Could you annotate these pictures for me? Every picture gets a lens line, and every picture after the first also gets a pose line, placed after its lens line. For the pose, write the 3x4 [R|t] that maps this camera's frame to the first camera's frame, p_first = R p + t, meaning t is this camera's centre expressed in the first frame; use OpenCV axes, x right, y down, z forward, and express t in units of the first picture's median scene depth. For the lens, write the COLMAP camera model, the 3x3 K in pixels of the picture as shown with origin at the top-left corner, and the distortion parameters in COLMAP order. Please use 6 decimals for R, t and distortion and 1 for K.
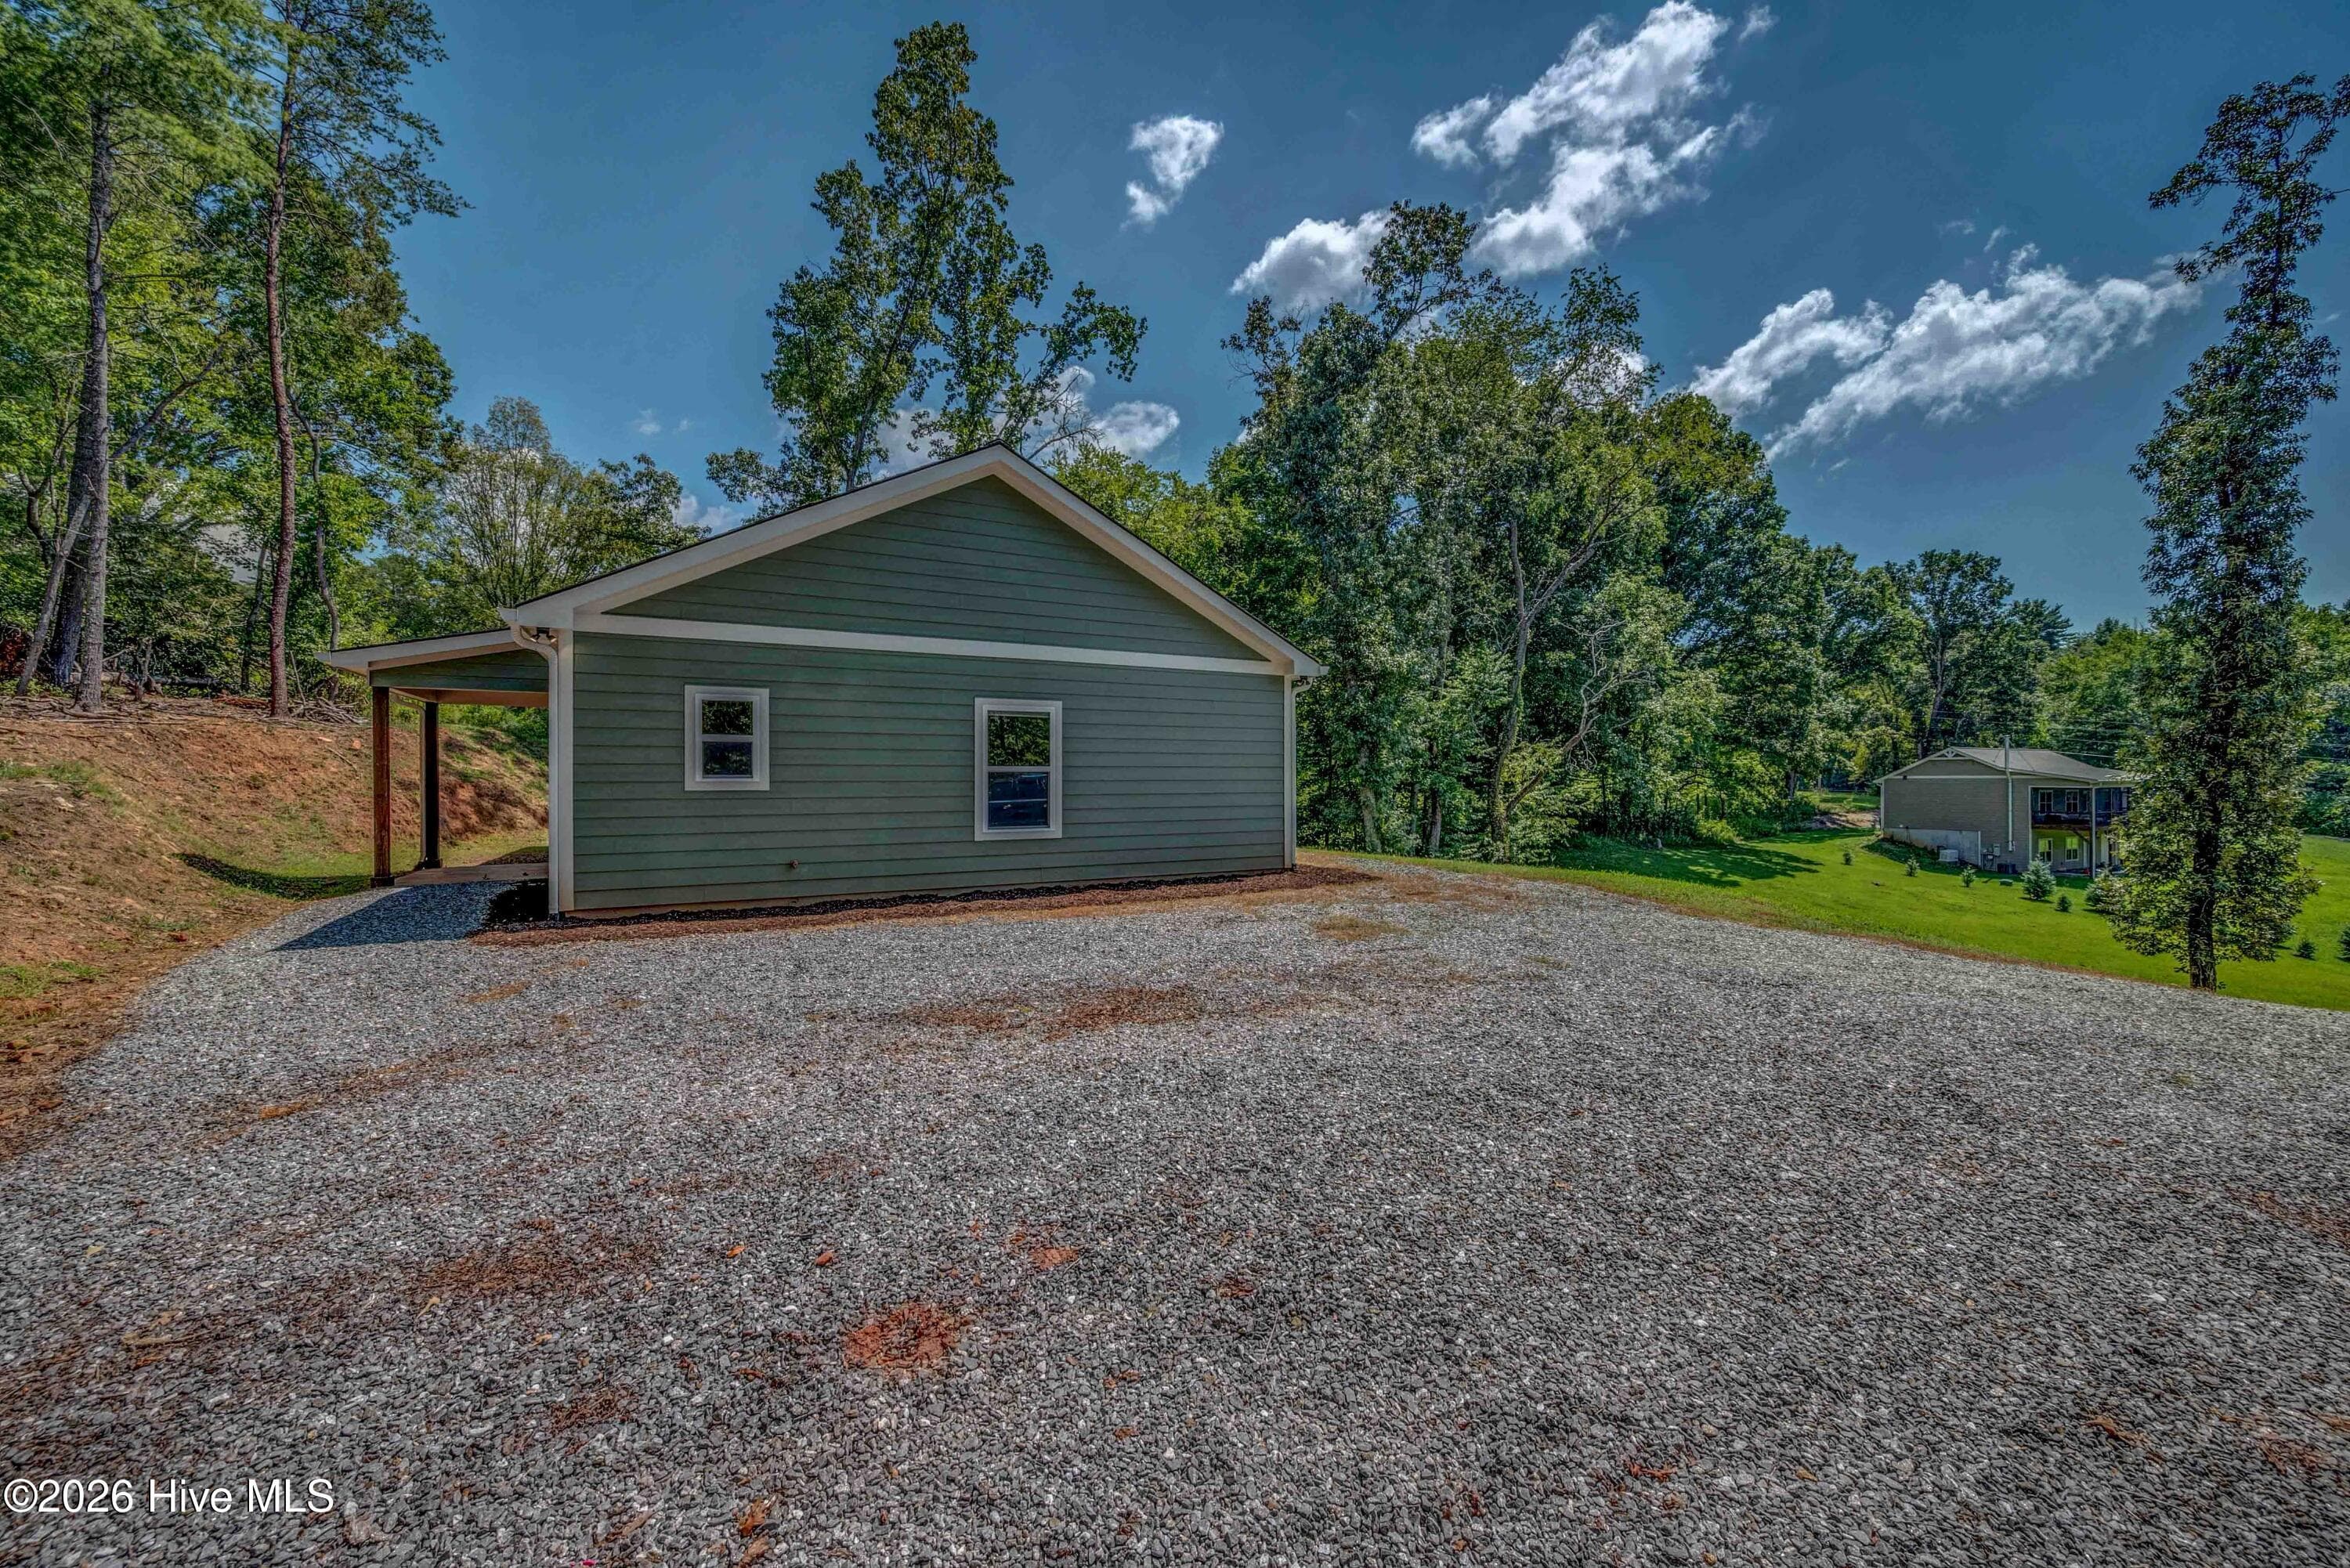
lens RADIAL K [[917.4, 0, 1178.9], [0, 917.4, 779.5], [0, 0, 1]] dist [-0.003963, 0.000403]
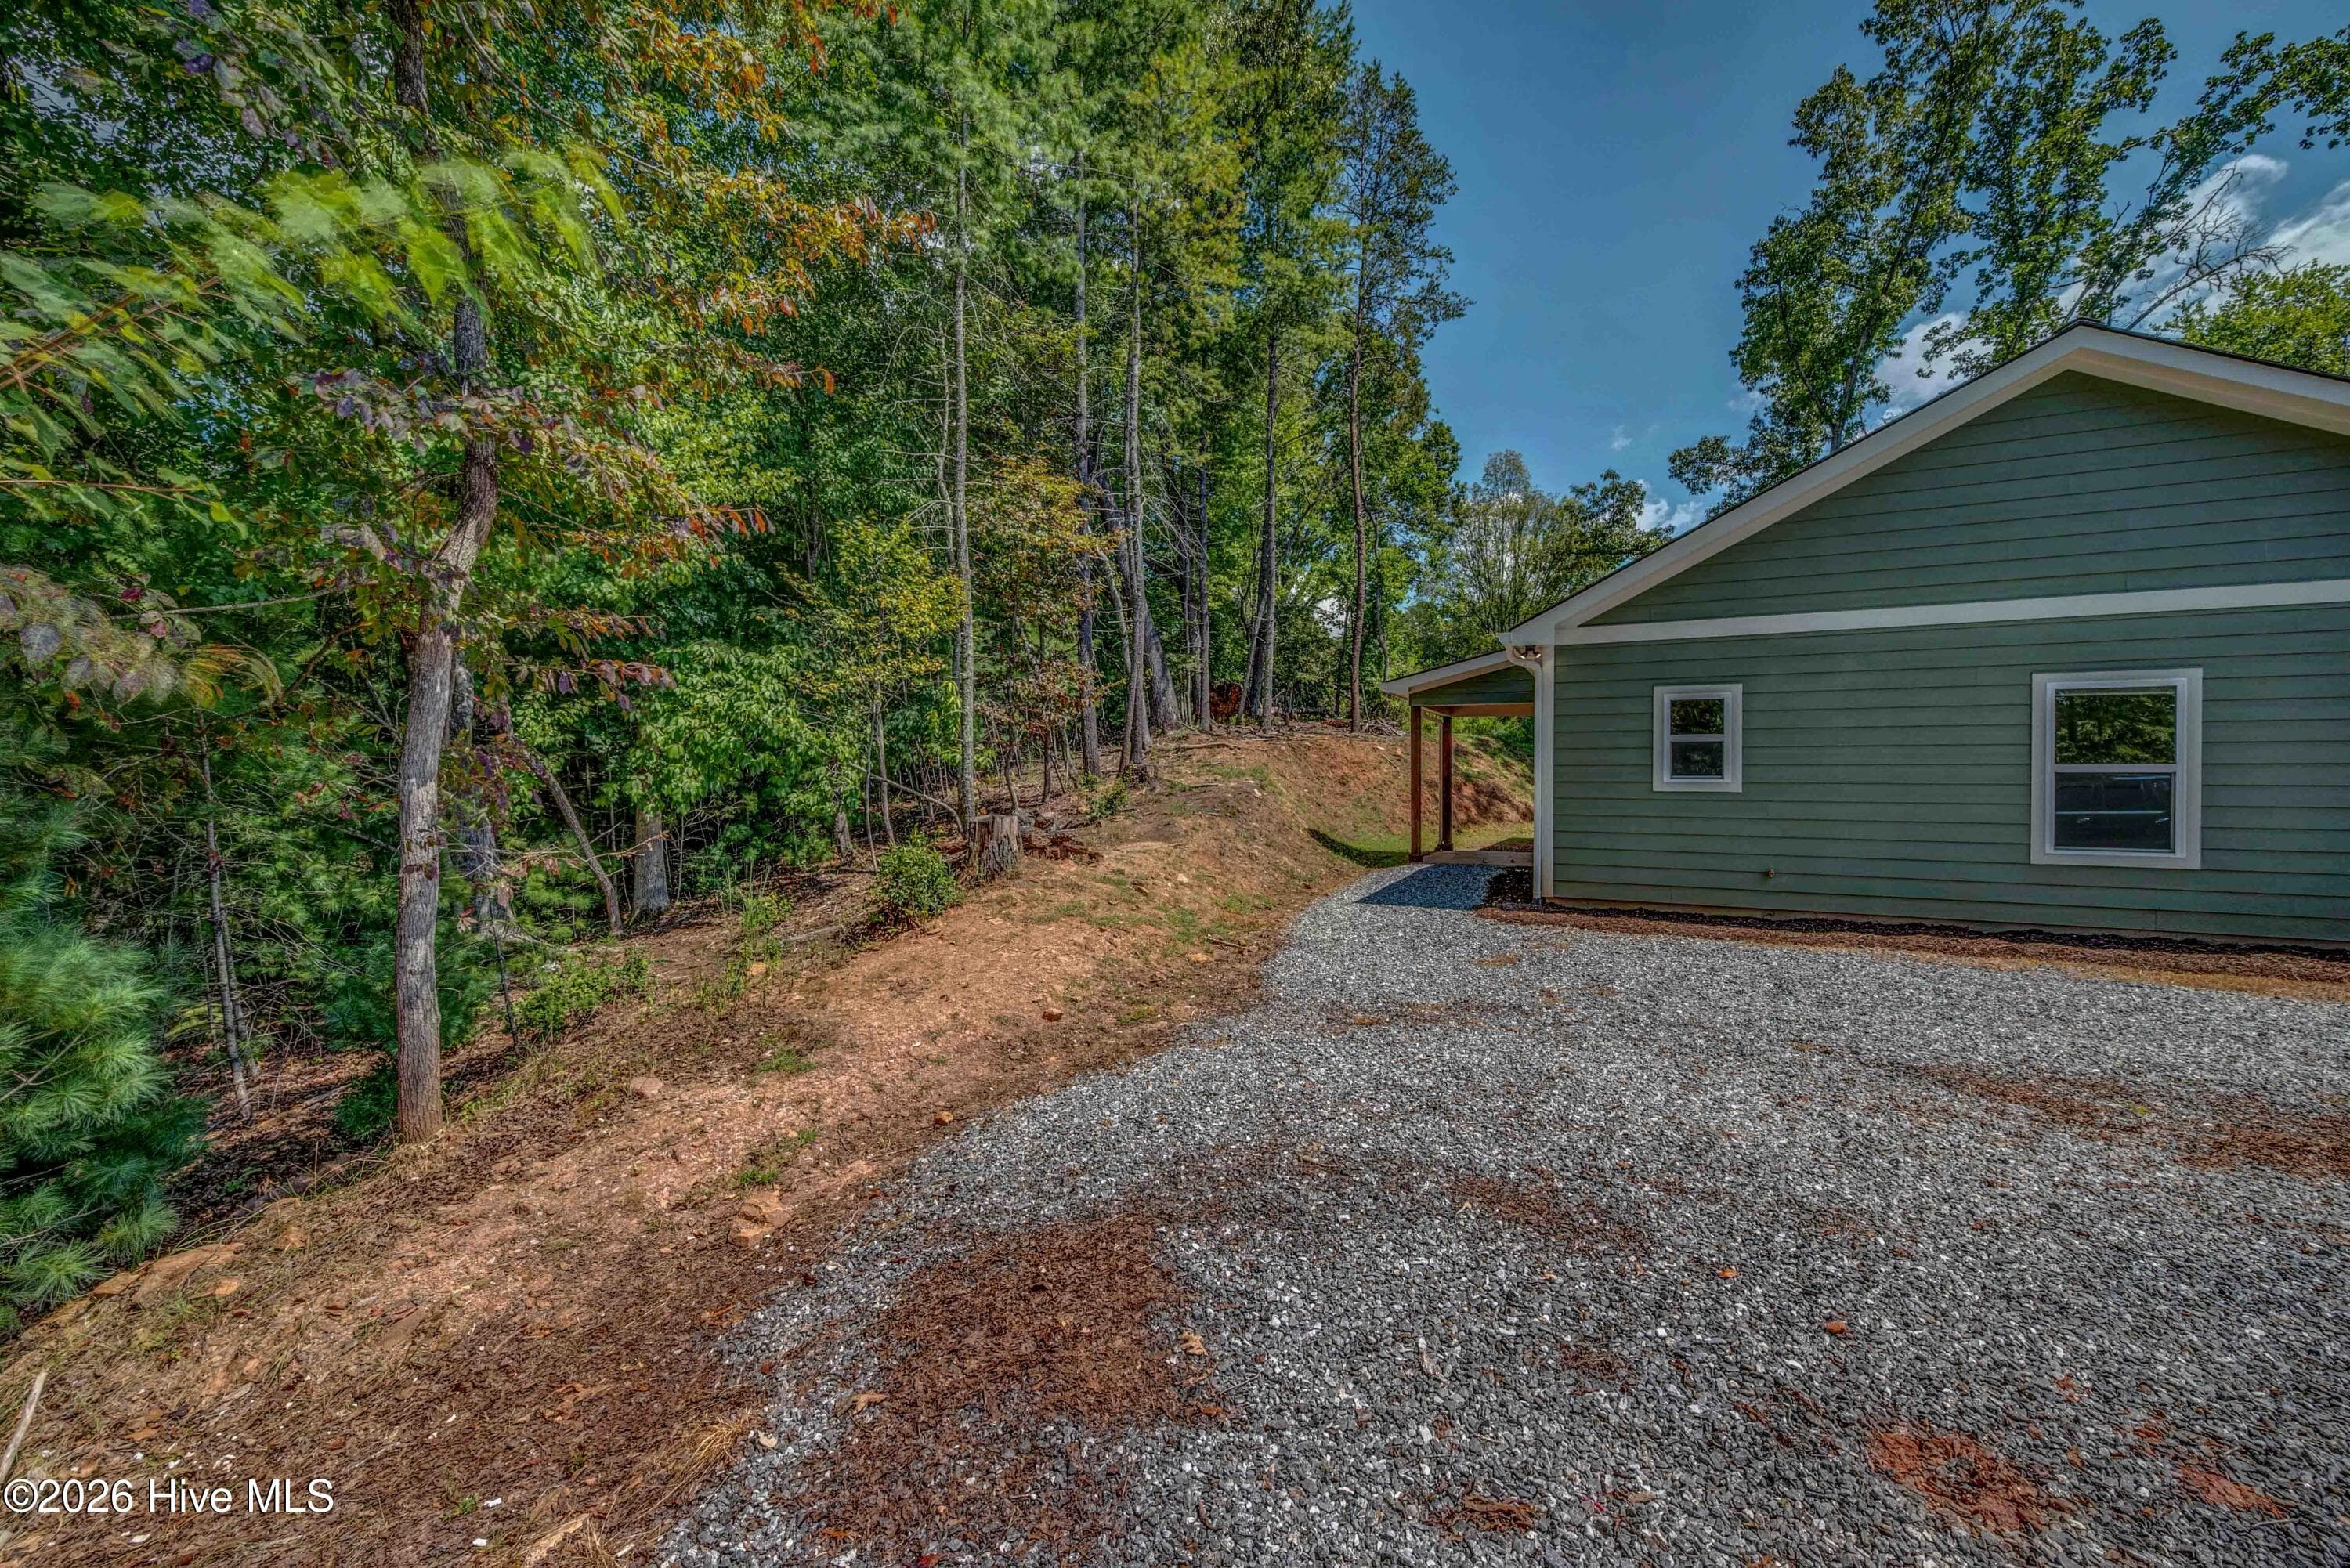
lens RADIAL K [[917.4, 0, 1185.8], [0, 917.4, 779.4], [0, 0, 1]] dist [-0.003963, 0.000403]
pose [[0.575686, 0.005817, -0.817650, -0.004058], [-0.006427, 0.999976, 0.002589, -0.000007], [0.817646, 0.003765, 0.575710, -0.001937]]
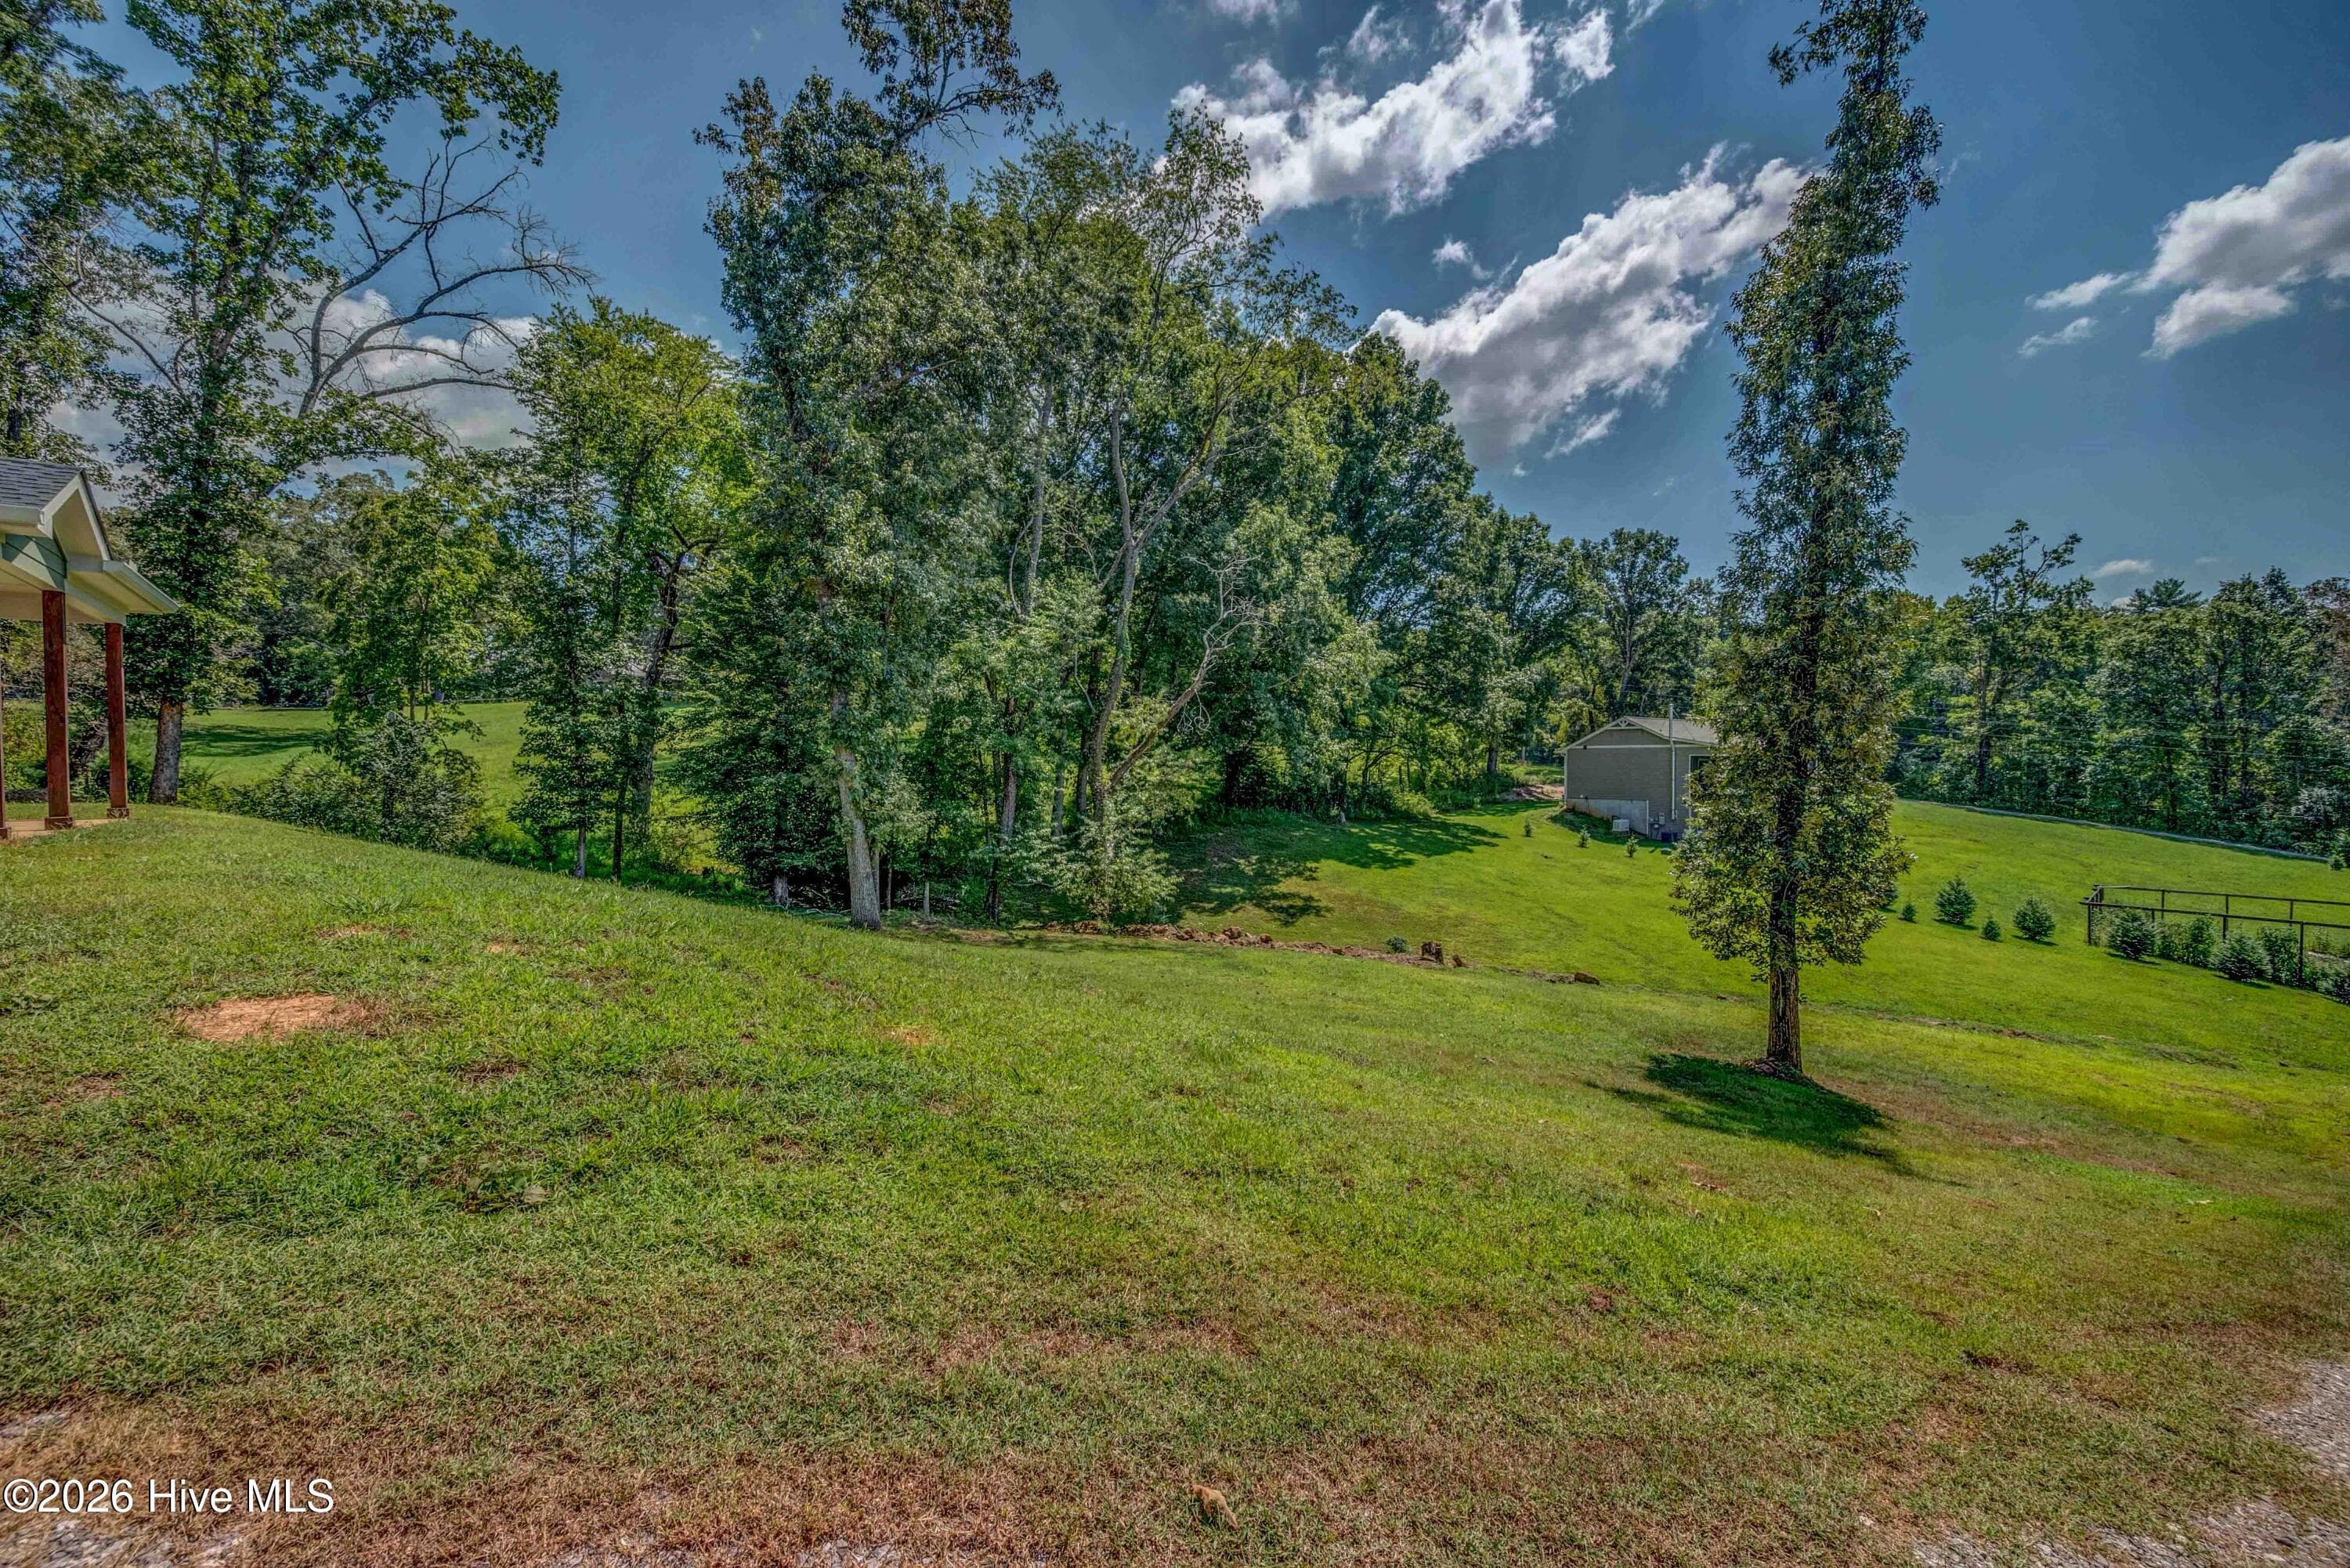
lens RADIAL K [[917.4, 0, 1182.5], [0, 917.4, 777.9], [0, 0, 1]] dist [-0.003963, 0.000403]
pose [[0.977118, -0.008824, 0.212514, 0.491656], [0.004930, 0.999810, 0.018842, 0.031444], [-0.212640, -0.017364, 0.976976, 0.384569]]
